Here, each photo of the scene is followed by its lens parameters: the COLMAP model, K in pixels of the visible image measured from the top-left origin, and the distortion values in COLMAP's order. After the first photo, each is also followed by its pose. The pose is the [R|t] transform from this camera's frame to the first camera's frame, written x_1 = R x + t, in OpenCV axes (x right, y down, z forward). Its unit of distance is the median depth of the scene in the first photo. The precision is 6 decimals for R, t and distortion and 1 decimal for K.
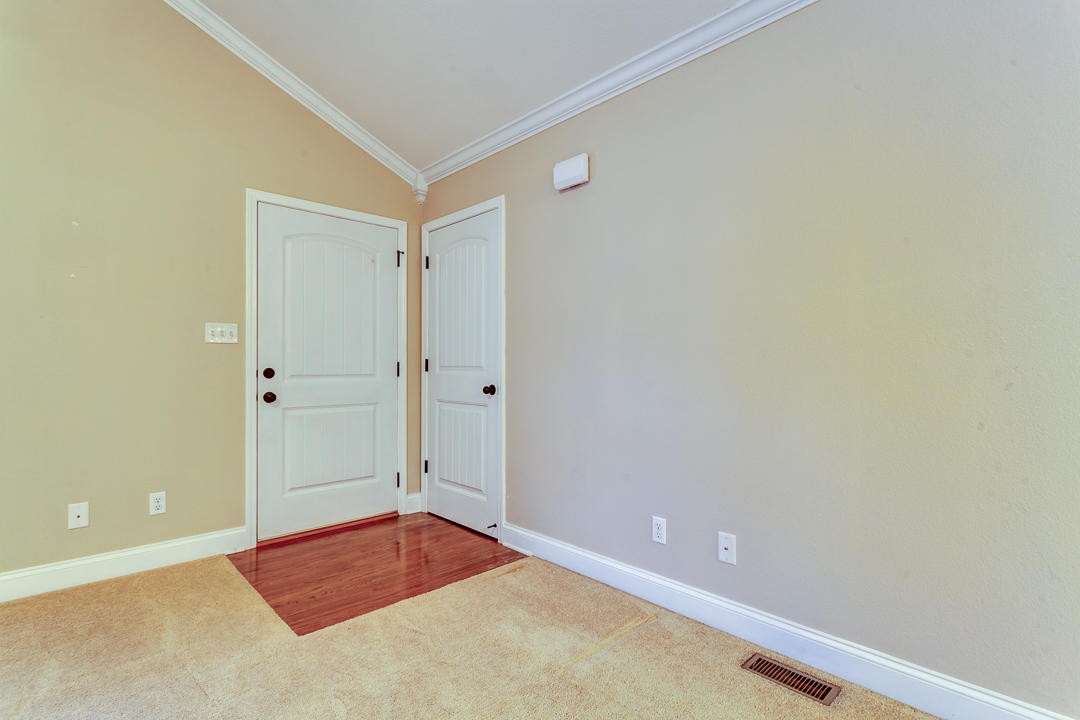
lens RADIAL K [[524.2, 0, 526.2], [0, 524.2, 358.8], [0, 0, 1]] dist [0.006187, -0.000884]
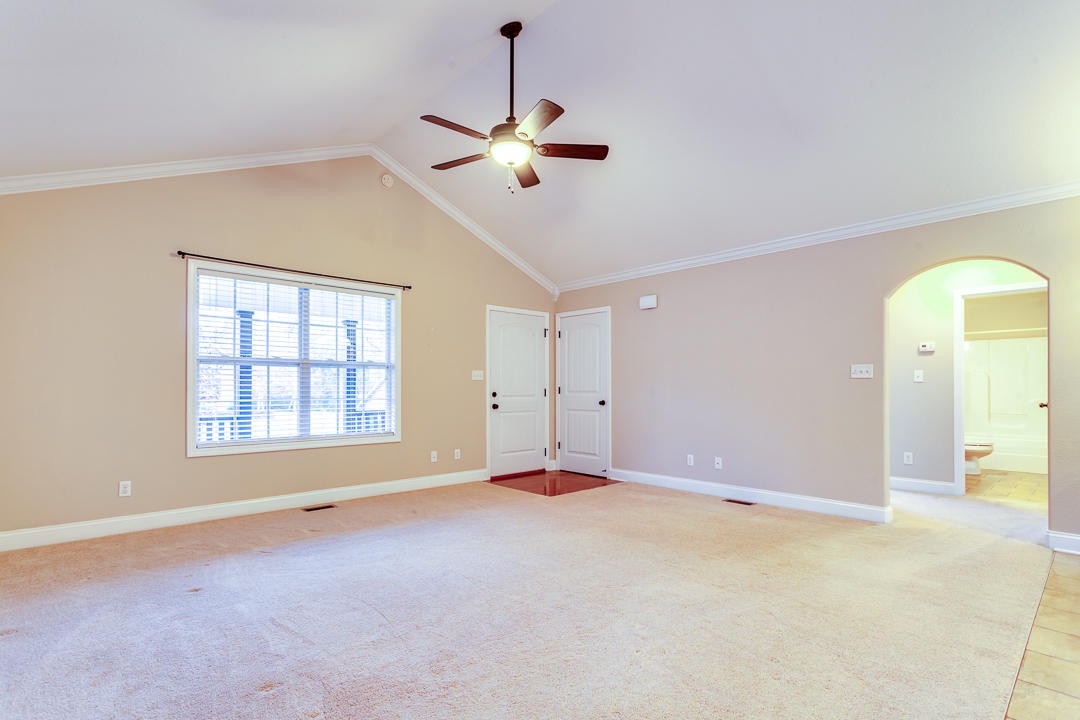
lens RADIAL K [[524.2, 0, 534.6], [0, 524.2, 380.2], [0, 0, 1]] dist [0.006187, -0.000884]
pose [[0.999998, -0.000699, -0.001665, -0.285688], [0.000693, 0.999995, -0.003093, -0.018262], [0.001667, 0.003092, 0.999994, -0.879774]]
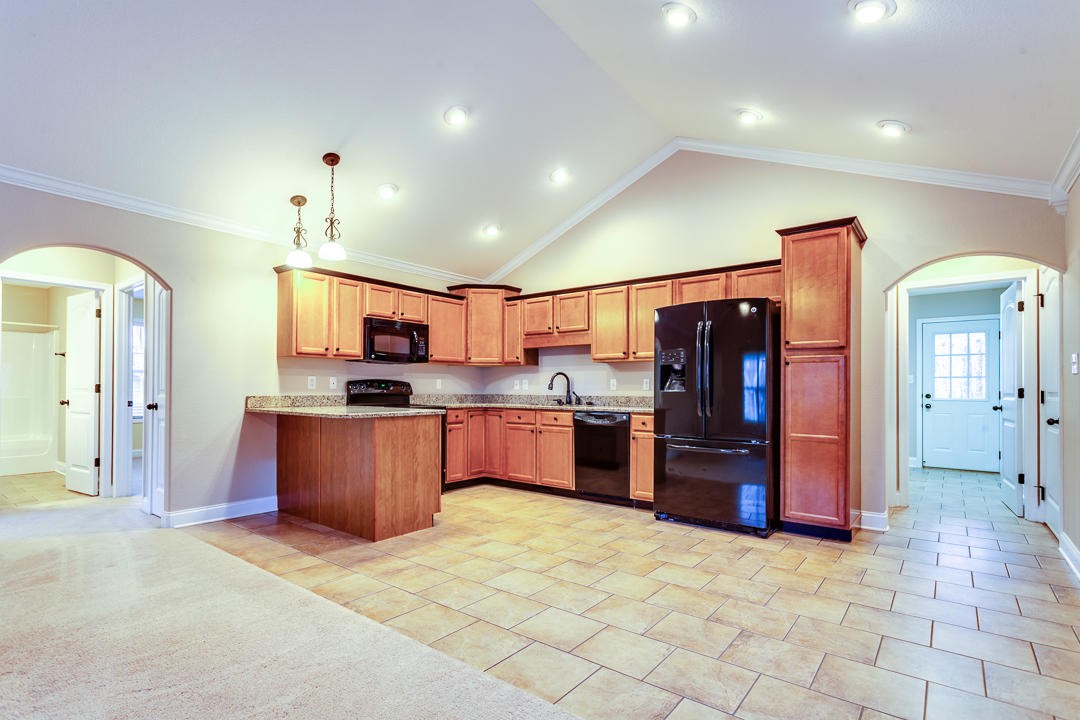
lens RADIAL K [[524.2, 0, 541.5], [0, 524.2, 381.8], [0, 0, 1]] dist [0.006187, -0.000884]
pose [[-0.162164, 0.013525, 0.986671, -0.544709], [-0.016158, 0.999736, -0.016360, -0.010095], [-0.986632, -0.018596, -0.161902, -0.491707]]
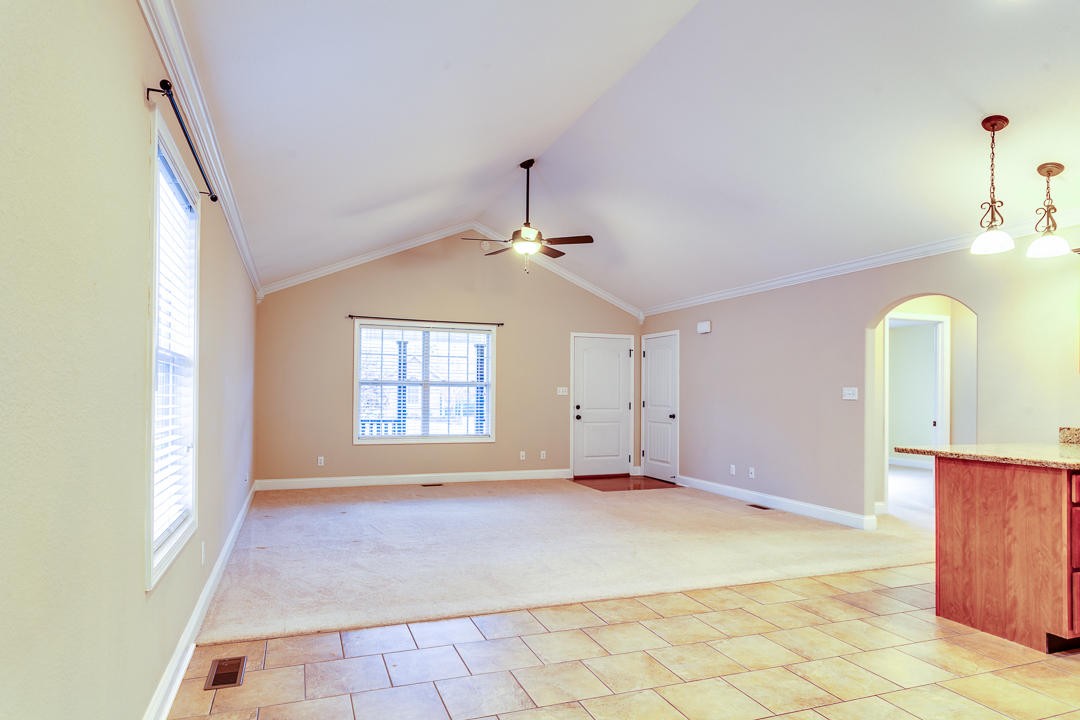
lens RADIAL K [[593.5, 0, 513.8], [0, 593.5, 387.2], [0, 0, 1]] dist [0.000616, 0.002998]
pose [[0.922305, 0.003795, -0.386445, 0.251164], [-0.004263, 0.999991, -0.000355, -0.053768], [0.386440, 0.001975, 0.922312, -1.406045]]
